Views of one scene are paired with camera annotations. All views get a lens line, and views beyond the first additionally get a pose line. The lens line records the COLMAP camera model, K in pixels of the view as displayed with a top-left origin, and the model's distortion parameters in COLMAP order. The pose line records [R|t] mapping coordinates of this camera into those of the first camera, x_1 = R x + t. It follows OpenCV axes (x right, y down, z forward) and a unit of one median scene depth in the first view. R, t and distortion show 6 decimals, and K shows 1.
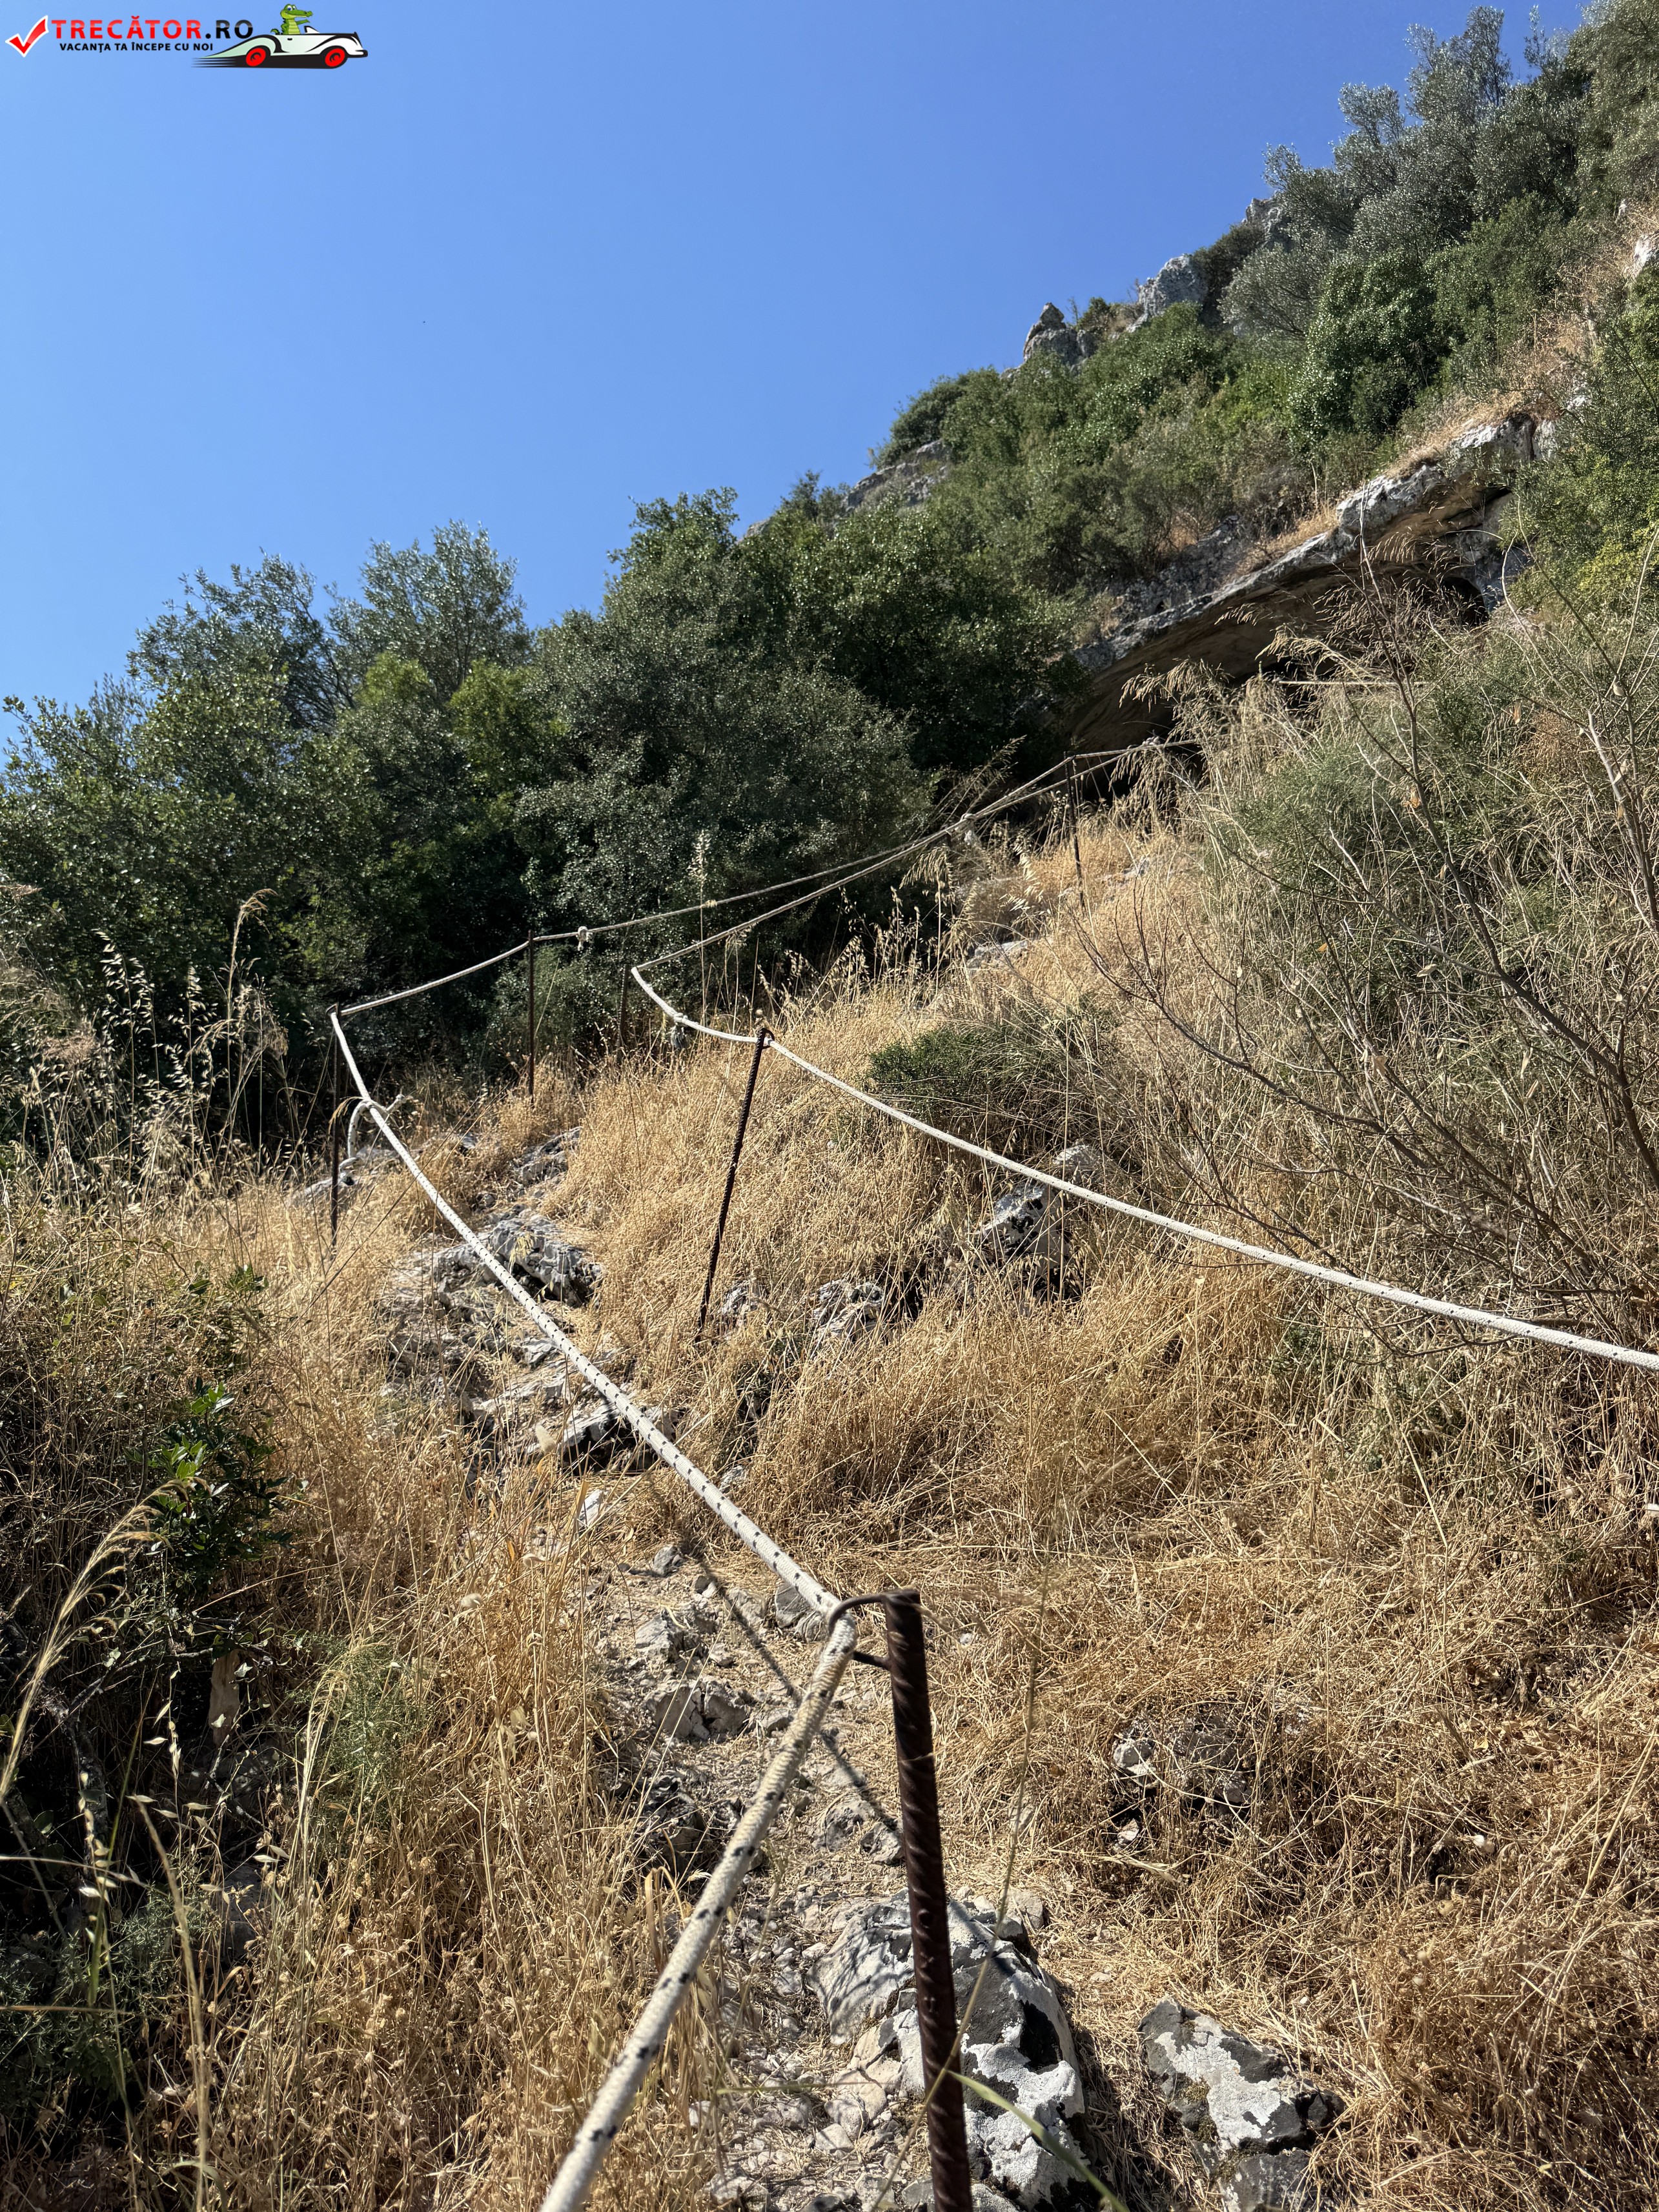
lens RADIAL K [[1573.1, 0, 829.5], [0, 1573.1, 1106.0], [0, 0, 1]] dist [0.091207, -0.225974]
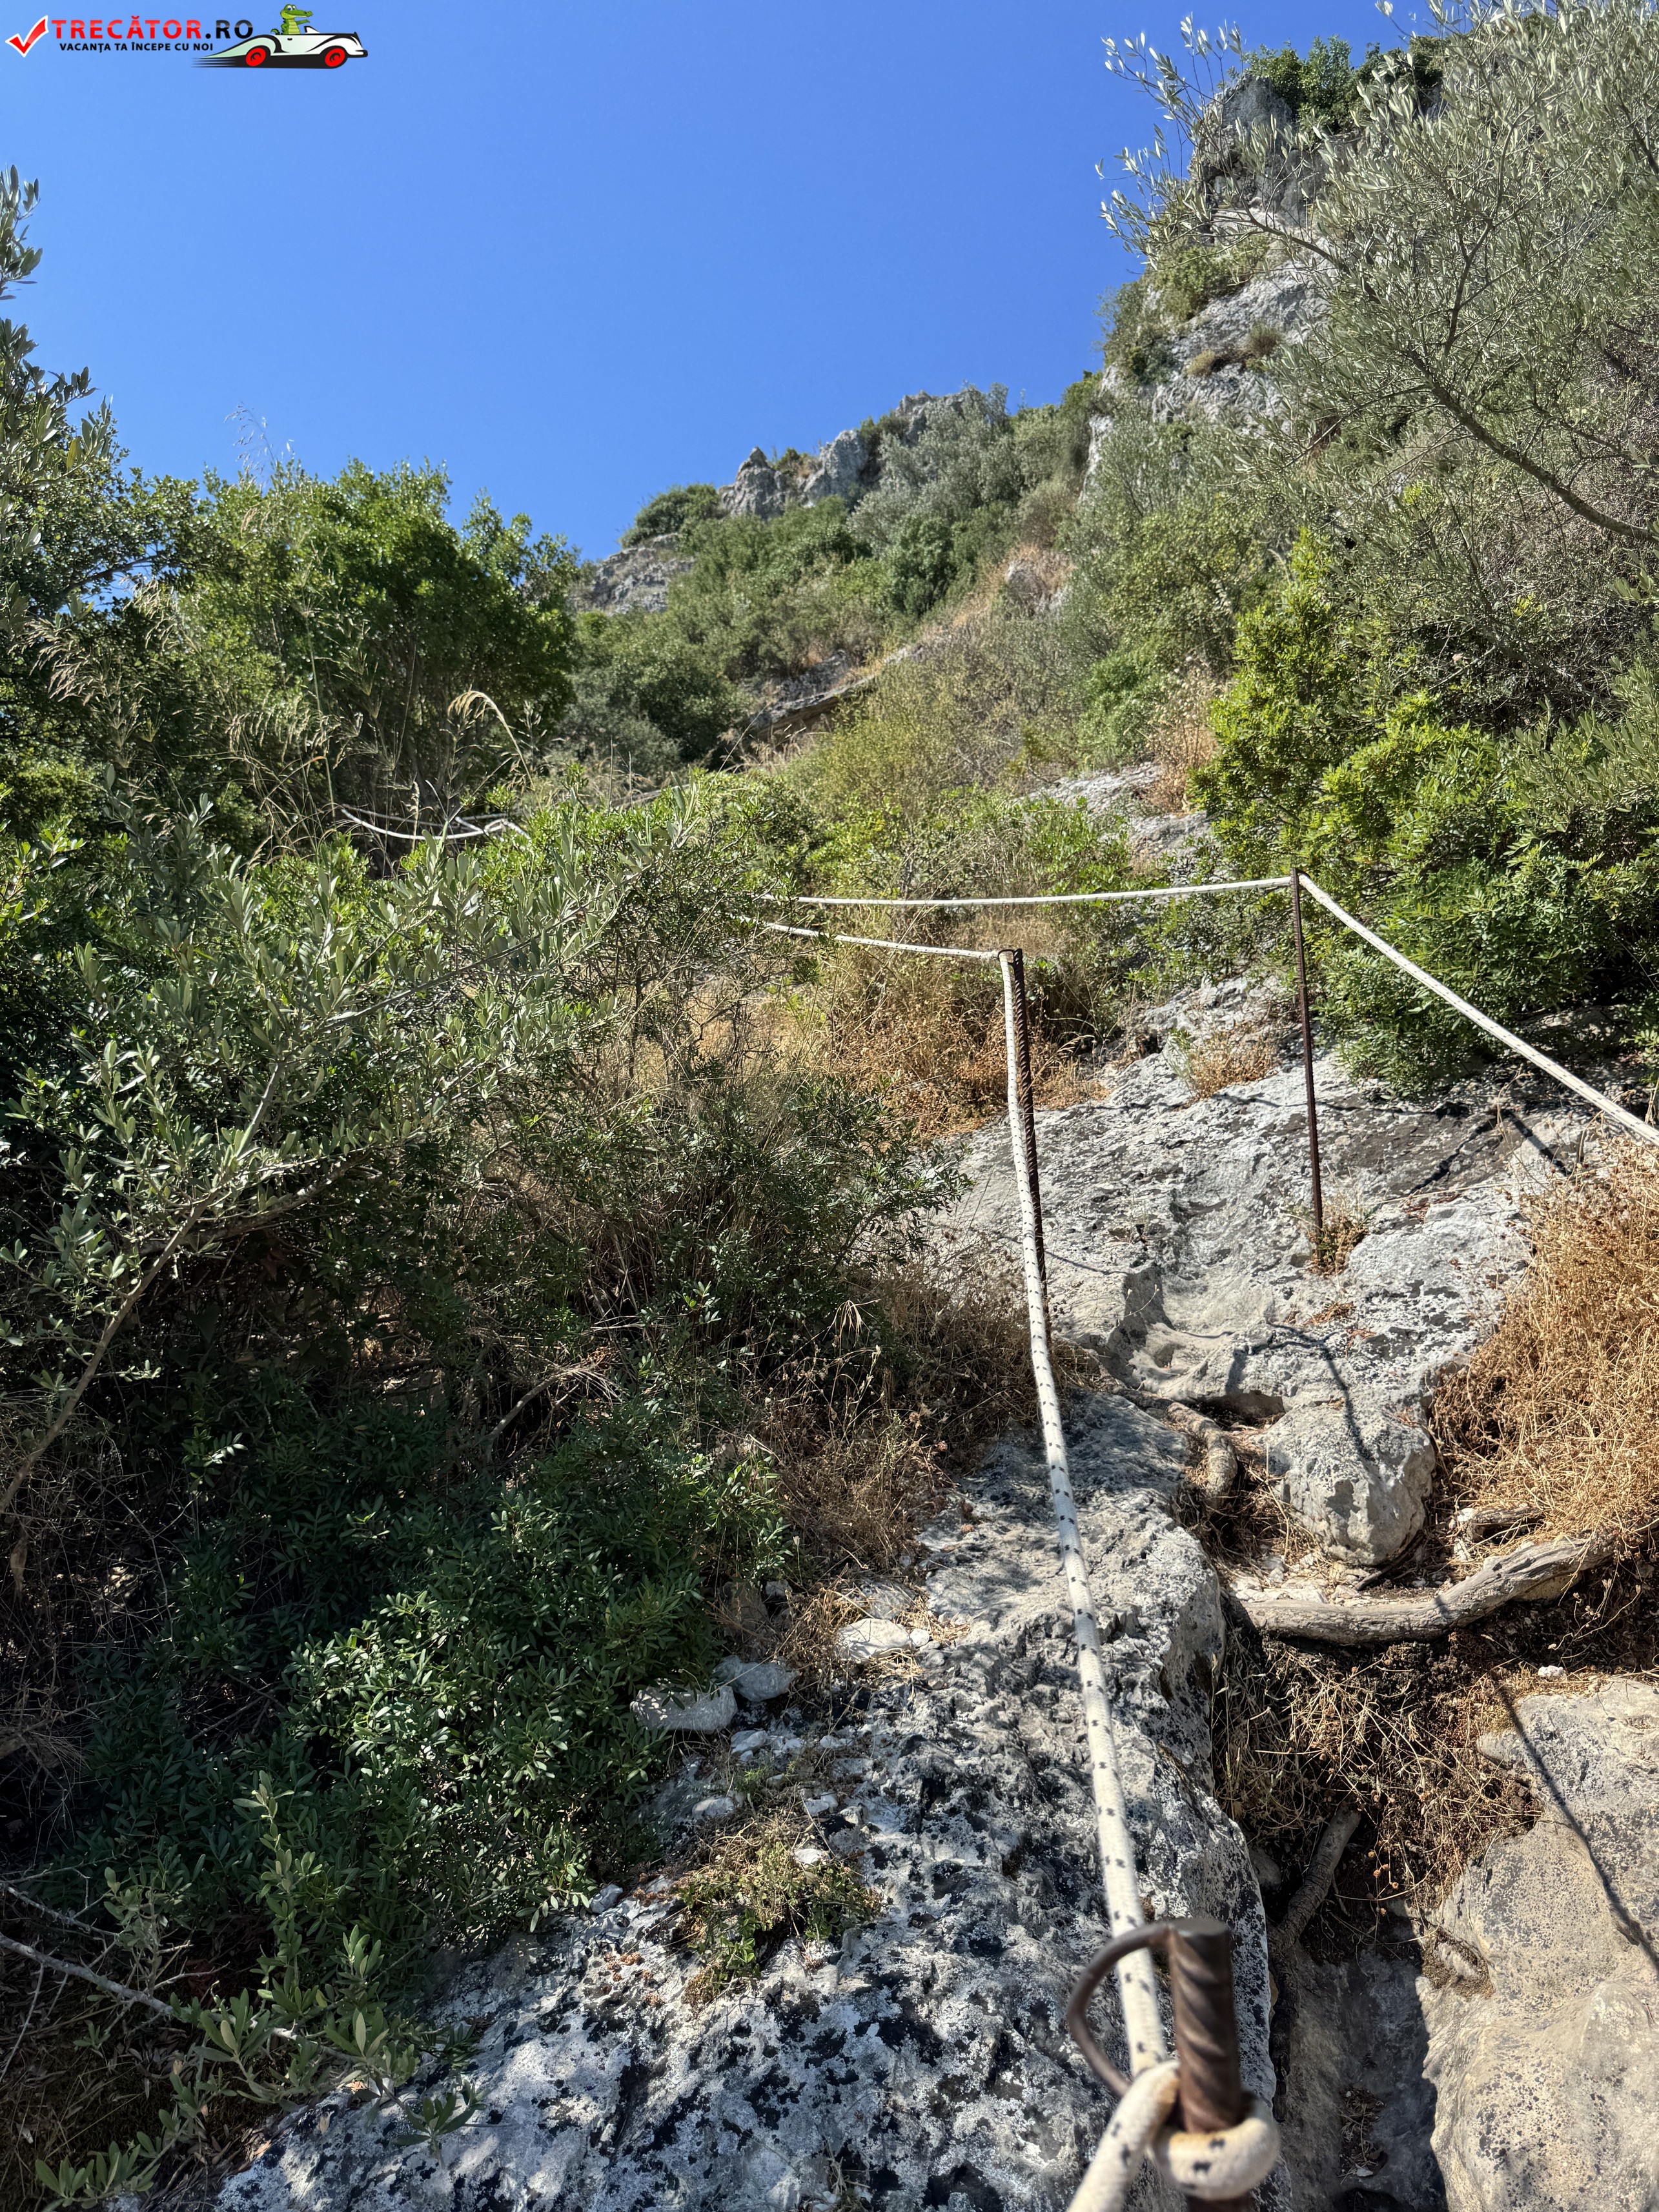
lens RADIAL K [[1555.2, 0, 834.2], [0, 1555.2, 1122.5], [0, 0, 1]] dist [0.159228, -0.296247]
pose [[0.975839, 0.064524, 0.208745, -0.098703], [-0.063929, 0.997908, -0.009601, 0.192384], [-0.208928, -0.003976, 0.977923, -0.785517]]
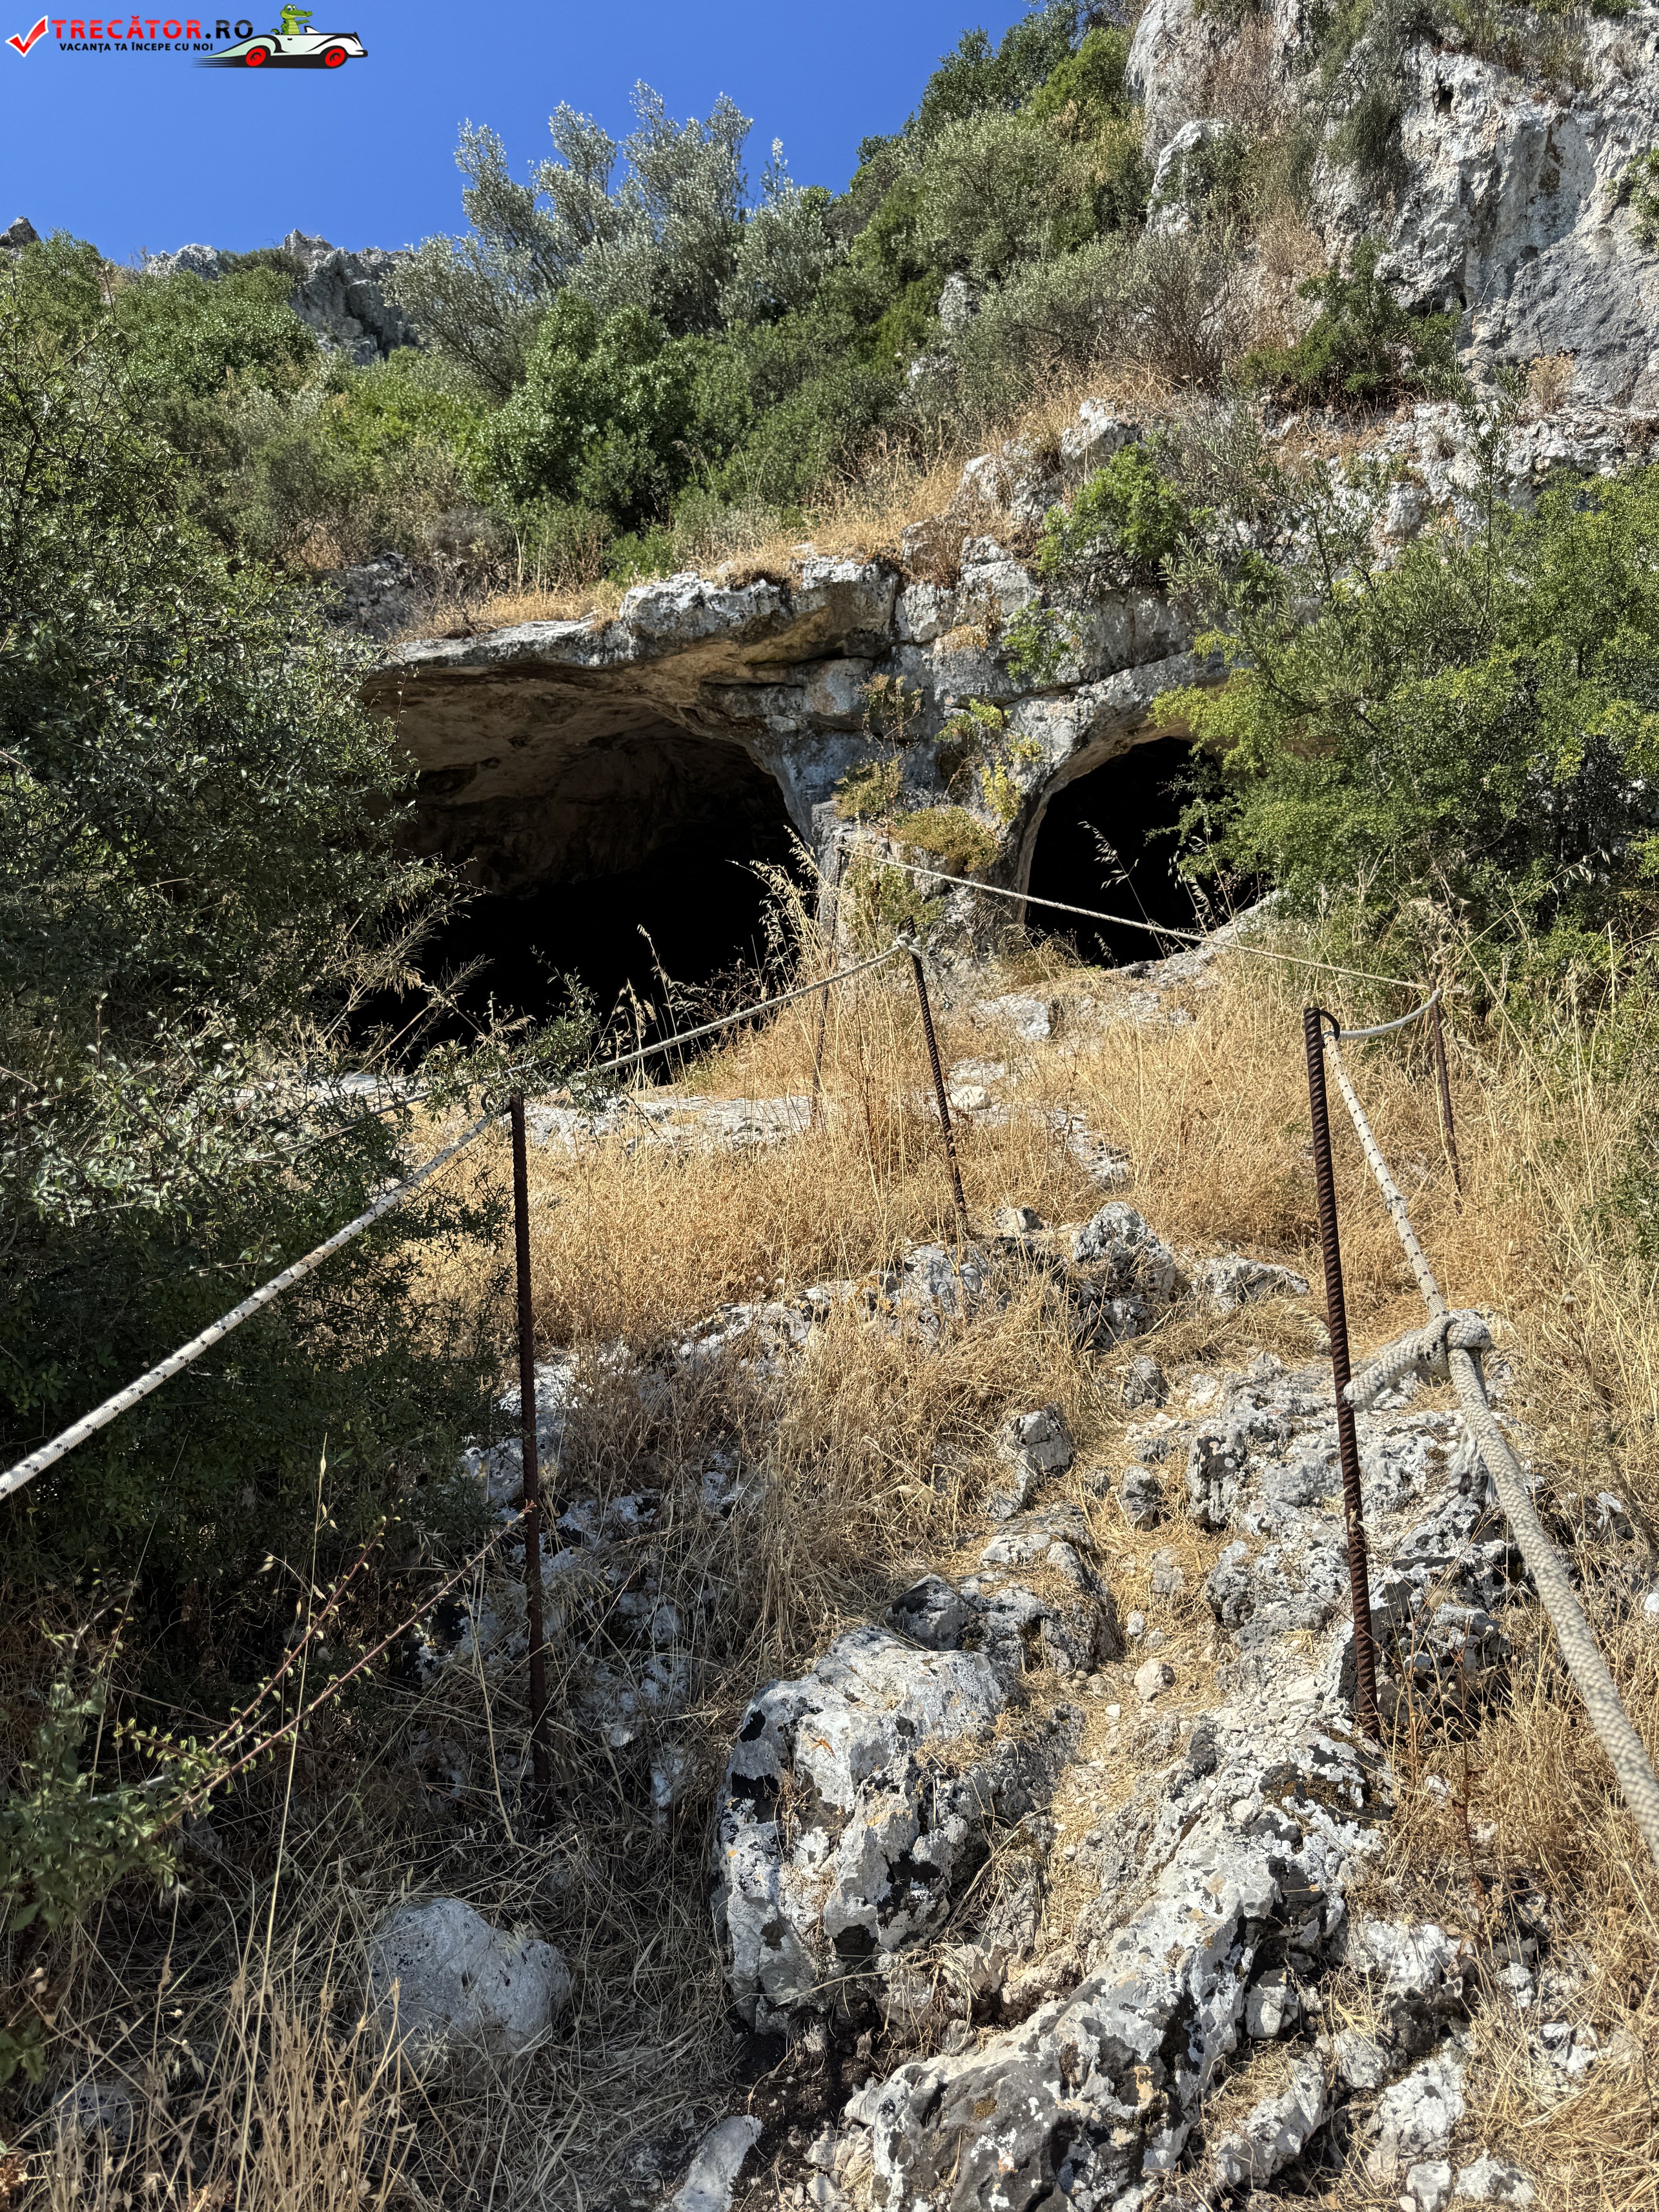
lens RADIAL K [[1555.2, 0, 834.2], [0, 1555.2, 1122.5], [0, 0, 1]] dist [0.159228, -0.296247]
pose [[0.730834, 0.151320, 0.665570, -0.036607], [-0.107160, 0.988461, -0.107063, -0.066751], [-0.674091, 0.006923, 0.738616, 0.353949]]
